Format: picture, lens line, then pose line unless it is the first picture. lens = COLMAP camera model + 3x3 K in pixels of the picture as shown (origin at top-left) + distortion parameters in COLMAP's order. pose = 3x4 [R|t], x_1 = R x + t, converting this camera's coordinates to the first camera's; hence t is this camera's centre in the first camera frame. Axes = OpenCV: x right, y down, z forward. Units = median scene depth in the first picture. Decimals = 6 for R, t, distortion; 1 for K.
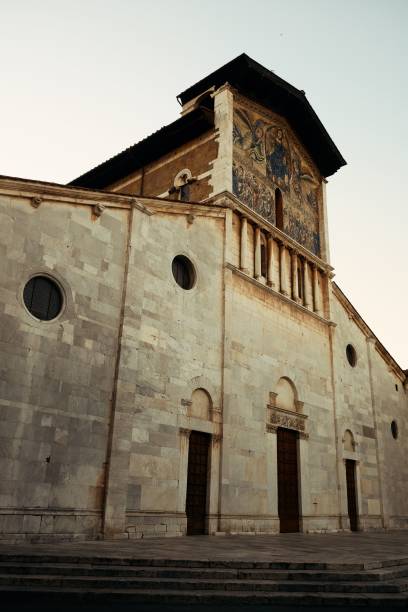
lens RADIAL K [[525.7, 0, 204.0], [0, 525.7, 306.0], [0, 0, 1]] dist [-0.005730, 0.001580]
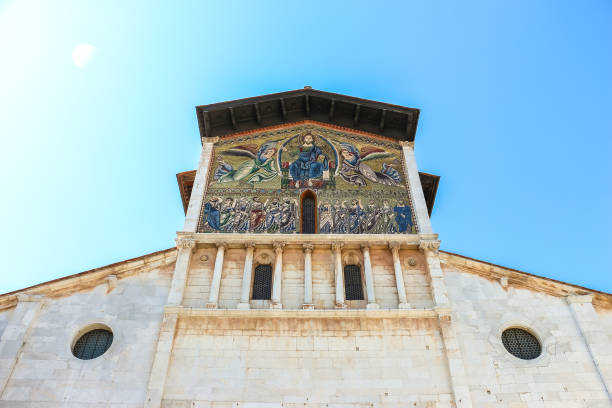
lens RADIAL K [[507.3, 0, 310.0], [0, 507.3, 204.1], [0, 0, 1]] dist [-0.170482, 0.127374]
pose [[0.655826, -0.566923, -0.498488, 0.597475], [0.293973, 0.799992, -0.523061, 0.231206], [0.695322, 0.196495, 0.691316, 0.538963]]
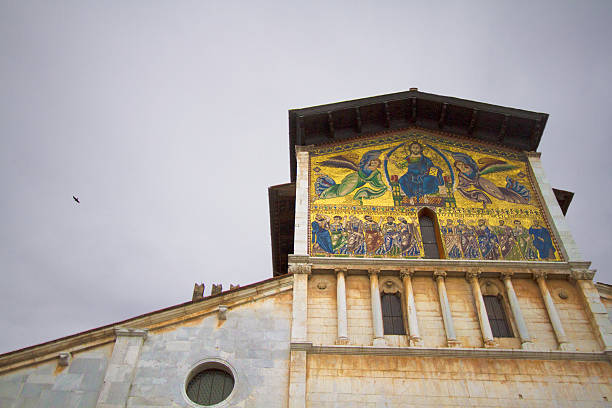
lens RADIAL K [[584.2, 0, 286.9], [0, 584.2, 203.8], [0, 0, 1]] dist [-0.009029, 0.043542]
pose [[0.634514, -0.566500, -0.525804, 0.507492], [0.258046, 0.796523, -0.546775, 0.178032], [0.728563, 0.211255, 0.651588, 0.400854]]
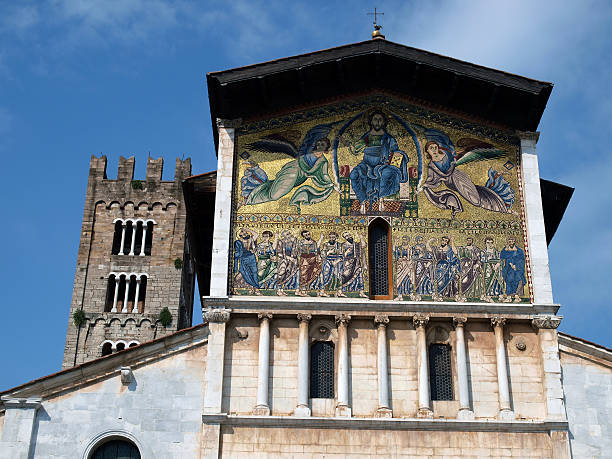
lens RADIAL K [[1062.3, 0, 298.8], [0, 1062.3, 228.0], [0, 0, 1]] dist [0.032964, 0.064894]
pose [[0.655114, -0.388274, -0.648127, 0.943576], [0.274654, 0.921542, -0.274454, 0.085650], [0.703840, 0.001788, 0.710356, 0.149791]]
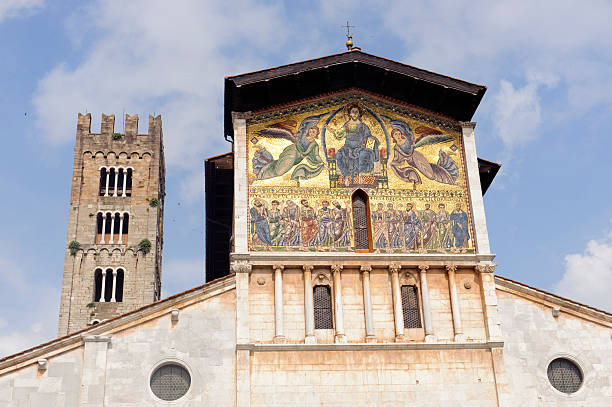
lens RADIAL K [[889.8, 0, 308.6], [0, 889.8, 193.7], [0, 0, 1]] dist [-0.035093, -0.050704]
pose [[0.717758, -0.364892, -0.593023, 0.957541], [0.306152, 0.930328, -0.201891, 0.014400], [0.625375, -0.036646, 0.779463, -0.025511]]
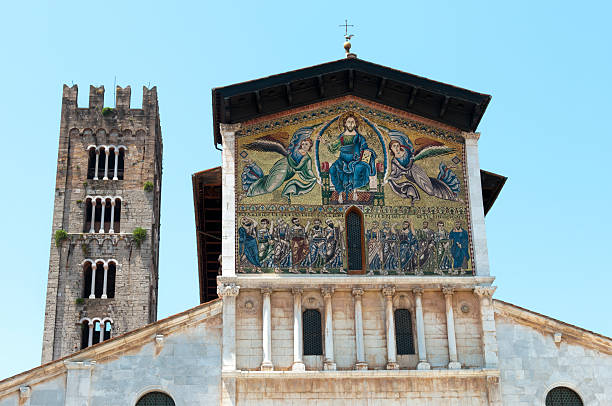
lens RADIAL K [[1067.2, 0, 306.0], [0, 1067.2, 203.0], [0, 0, 1]] dist [-0.011552, 0.081114]
pose [[0.696022, -0.331124, -0.637111, 1.162539], [0.299947, 0.940271, -0.161004, -0.020305], [0.652369, -0.079037, 0.753769, -0.136980]]
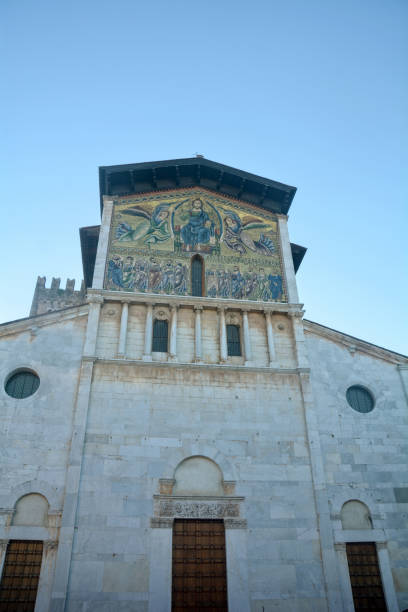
lens RADIAL K [[487.7, 0, 204.0], [0, 487.7, 306.0], [0, 0, 1]] dist [-0.120800, 0.004419]
pose [[0.747450, -0.412577, -0.520671, 0.652710], [0.273922, 0.905447, -0.324242, 0.168744], [0.605215, 0.099731, 0.789790, 0.376170]]
